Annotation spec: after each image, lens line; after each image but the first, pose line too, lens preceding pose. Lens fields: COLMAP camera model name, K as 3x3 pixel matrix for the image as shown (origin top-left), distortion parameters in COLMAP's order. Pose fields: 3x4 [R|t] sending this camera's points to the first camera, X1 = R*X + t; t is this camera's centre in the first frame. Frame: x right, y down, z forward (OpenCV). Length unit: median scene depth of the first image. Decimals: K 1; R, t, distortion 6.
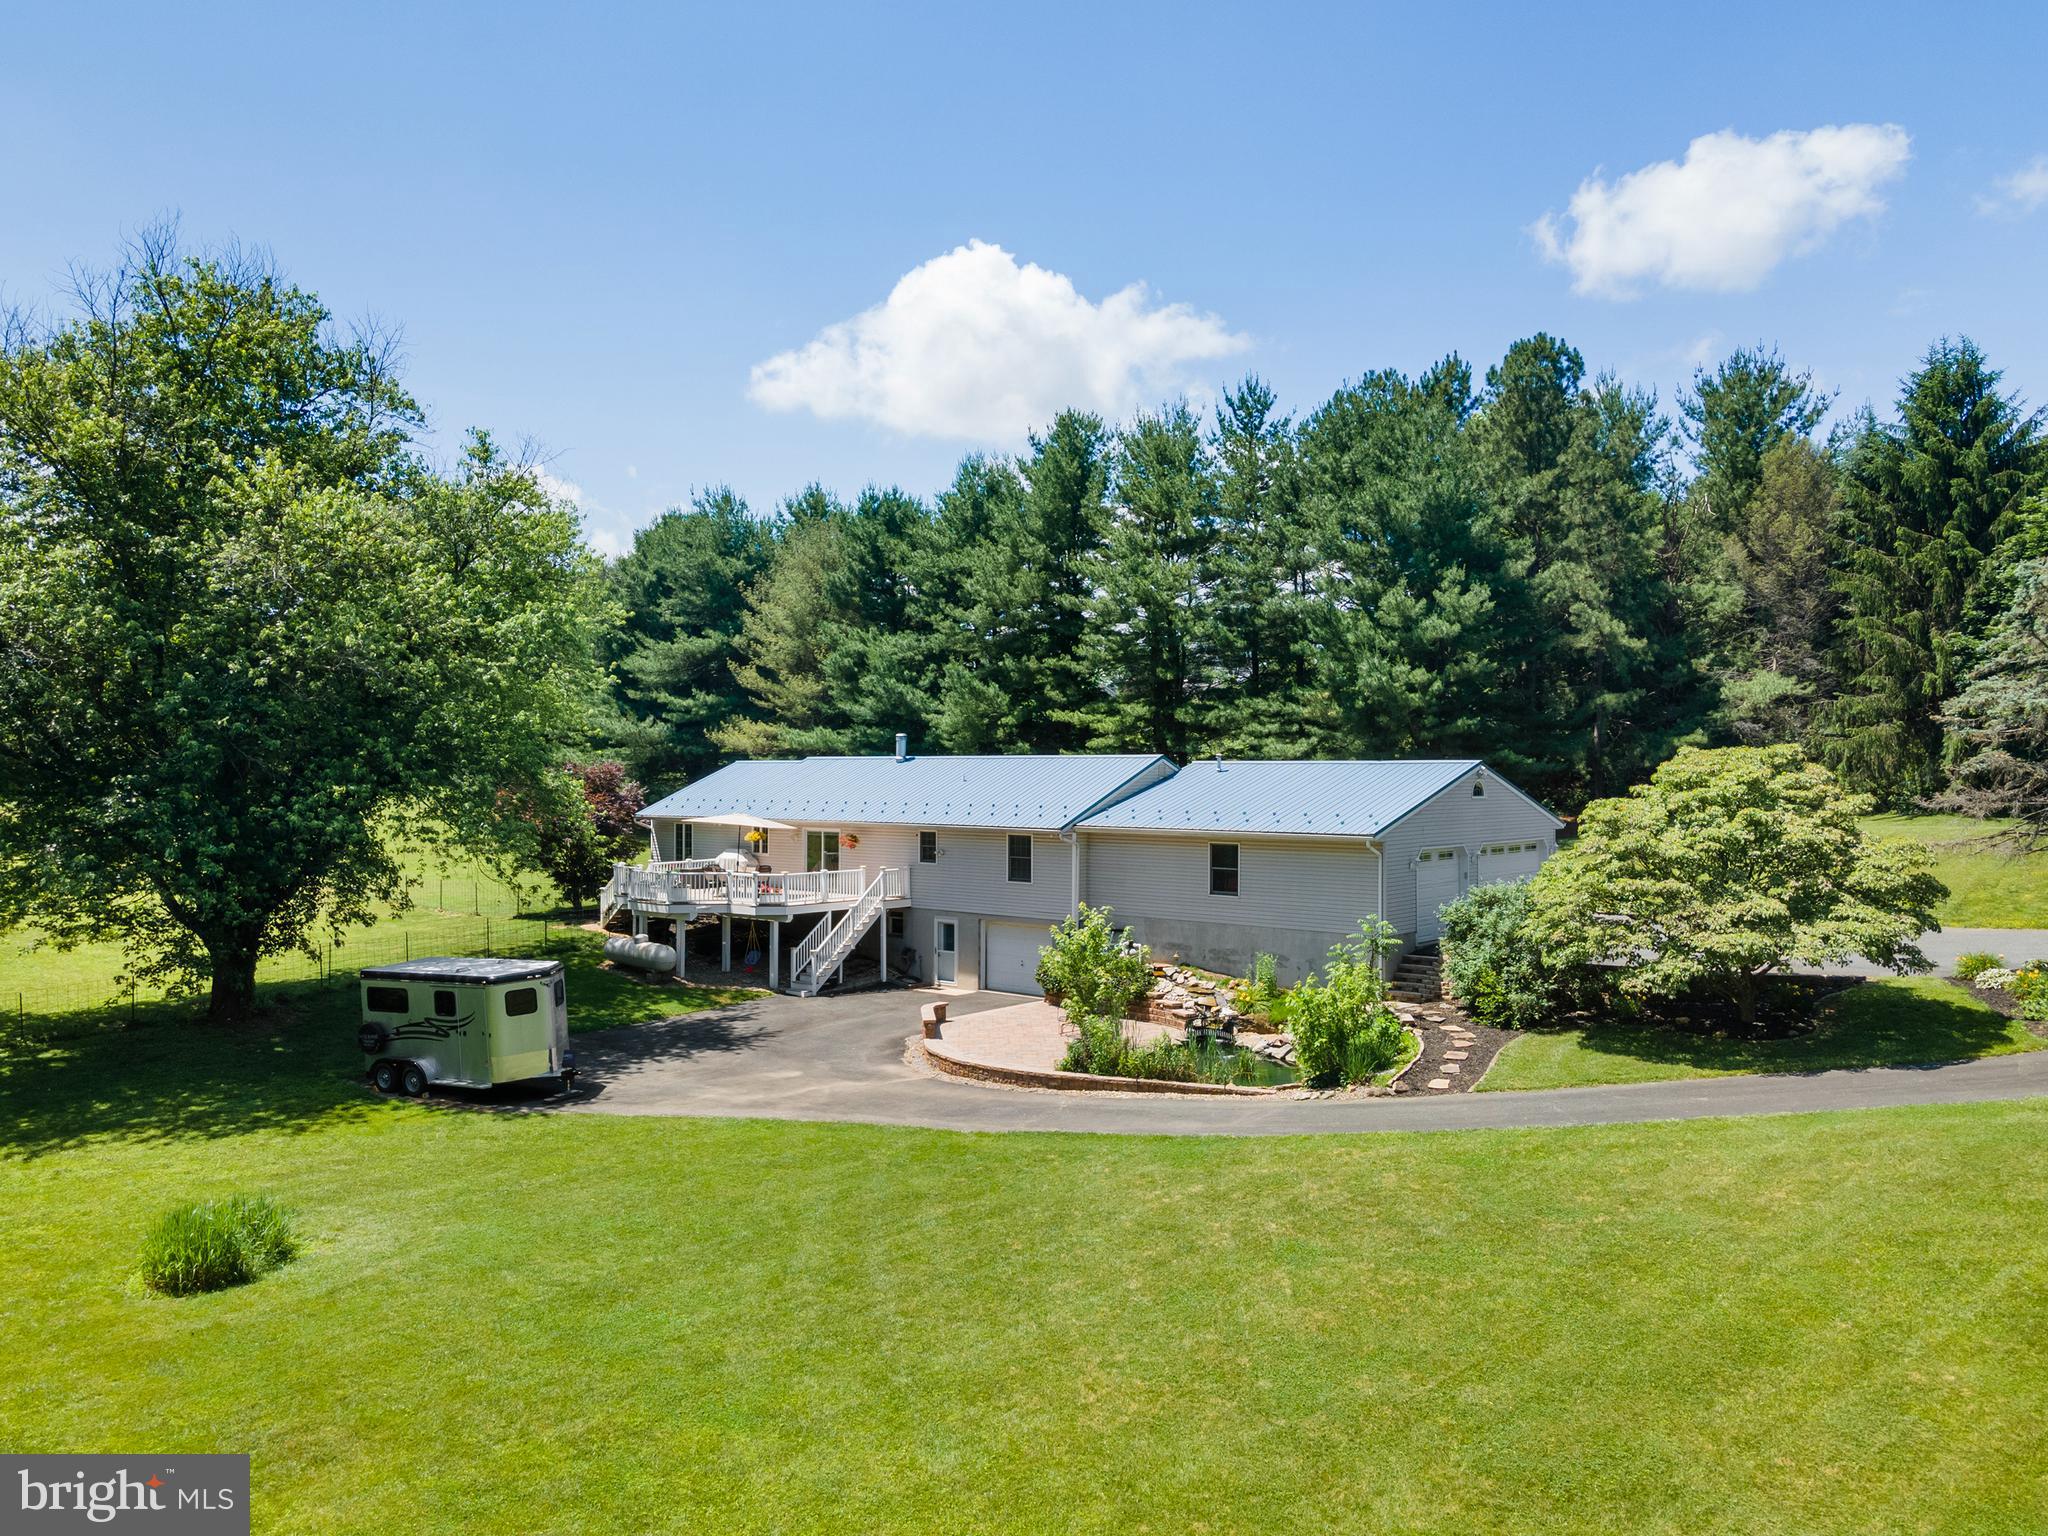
lens RADIAL K [[1418.4, 0, 1050.3], [0, 1418.4, 769.5], [0, 0, 1]] dist [0.037123, -0.002256]
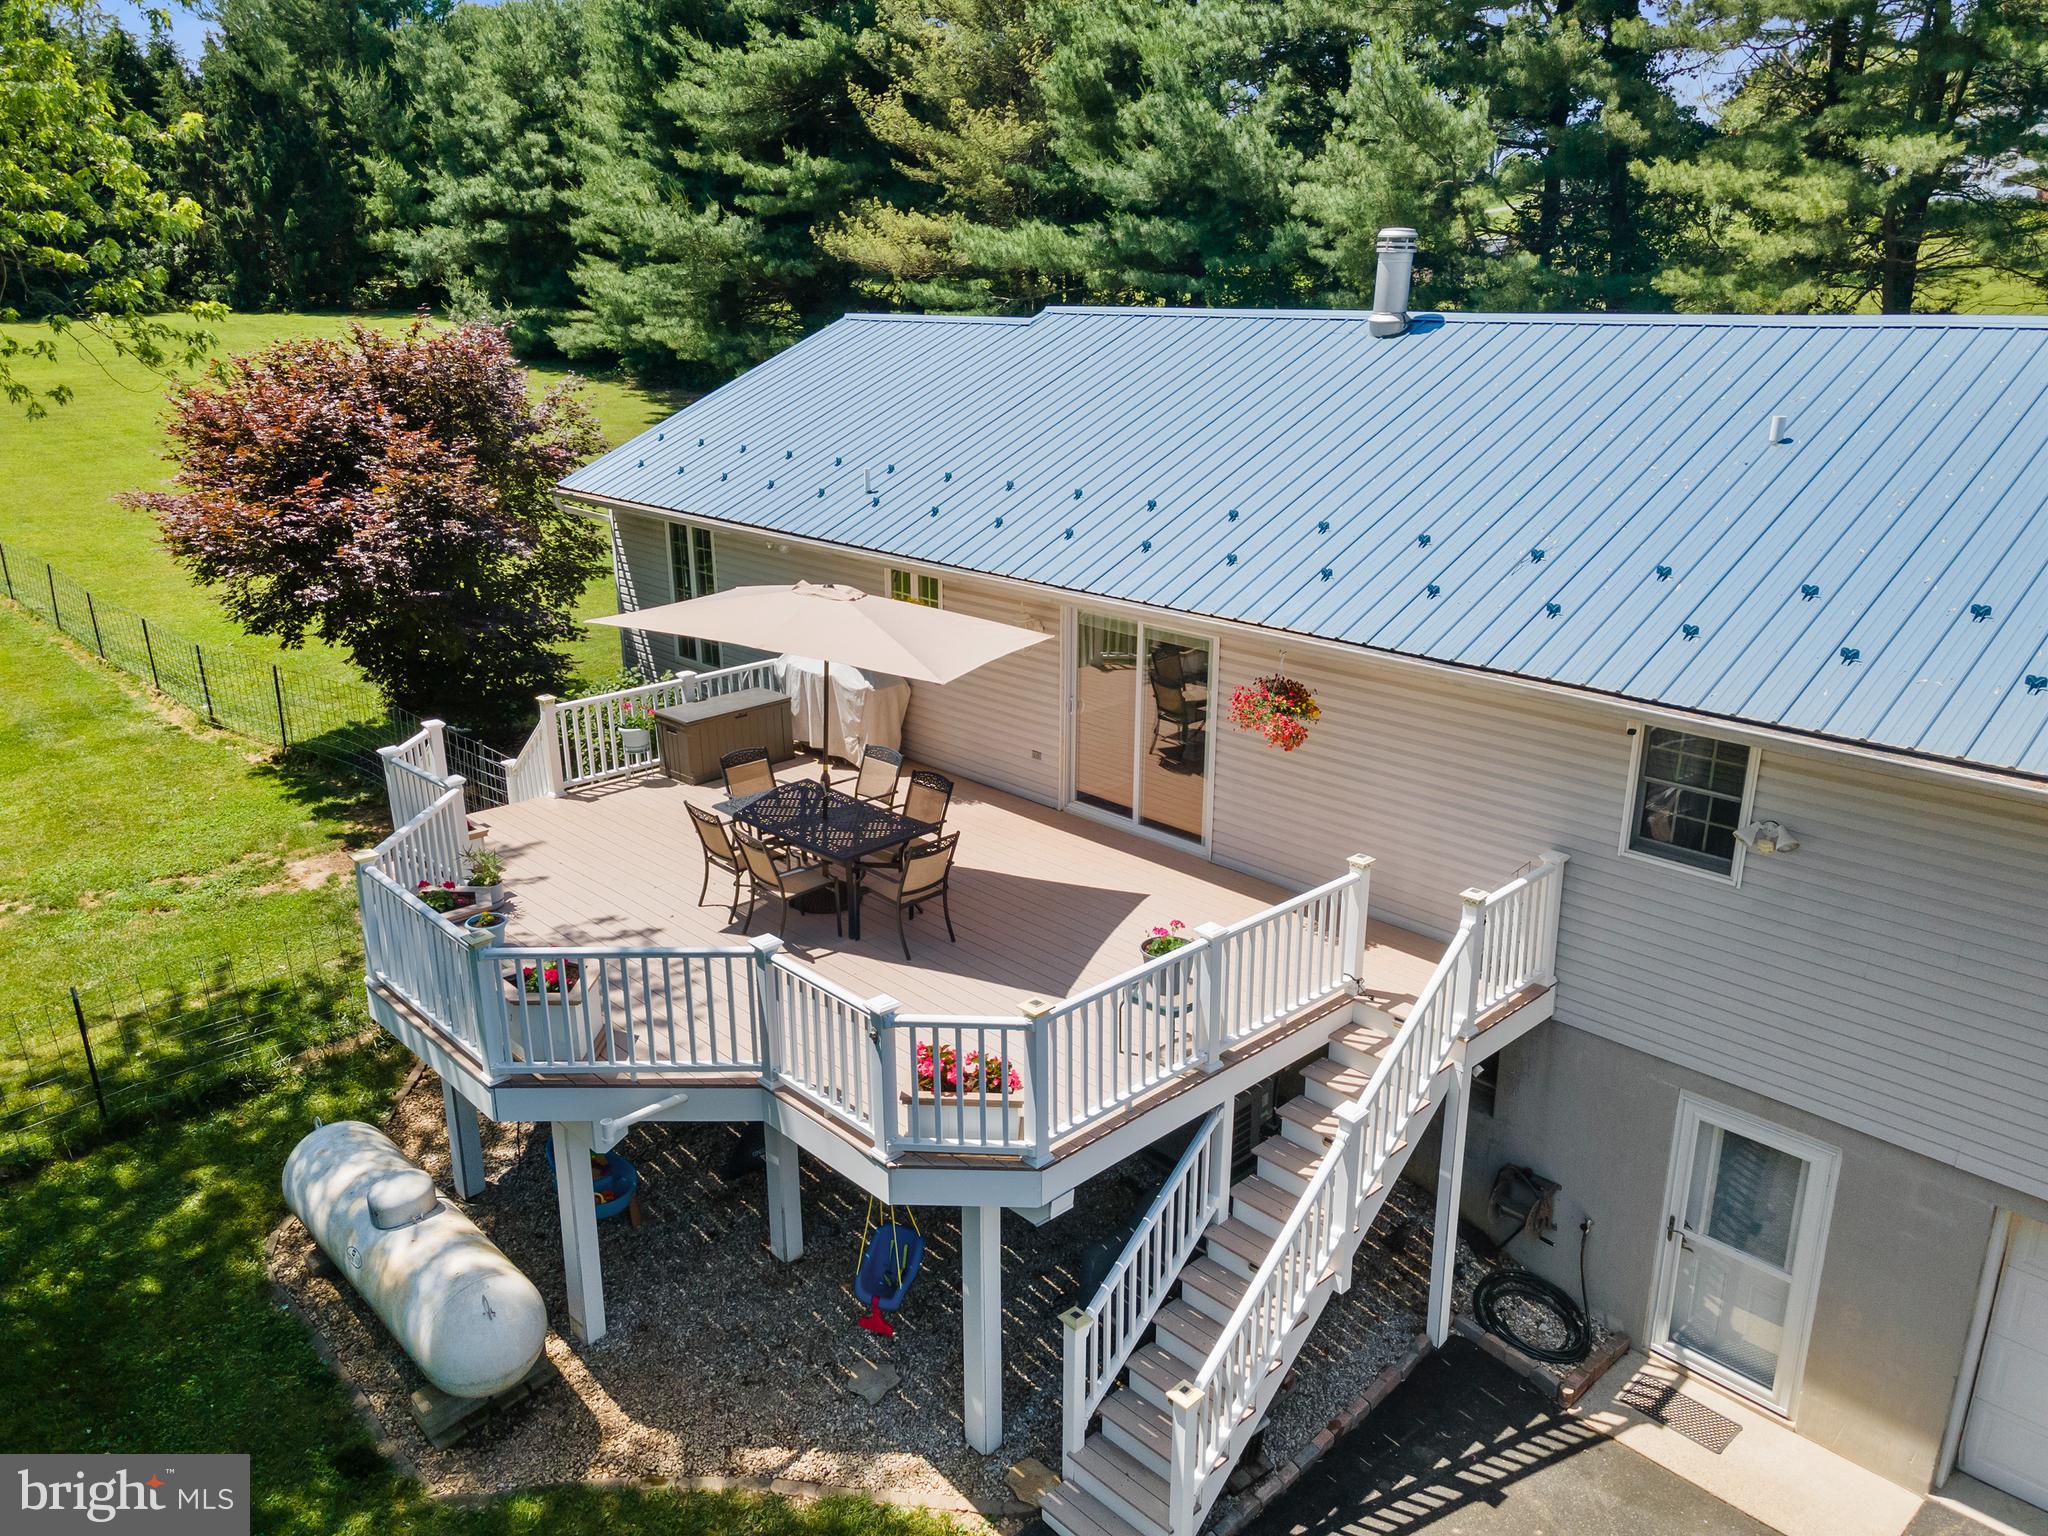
lens RADIAL K [[1506.2, 0, 1024.0], [0, 1506.2, 768.0], [0, 0, 1]] dist [0.014906, 0.029838]
pose [[0.990620, 0.038251, -0.131184, -0.086193], [0.004184, 0.951082, 0.308911, -0.010685], [0.136582, -0.306562, 0.942001, 0.433257]]
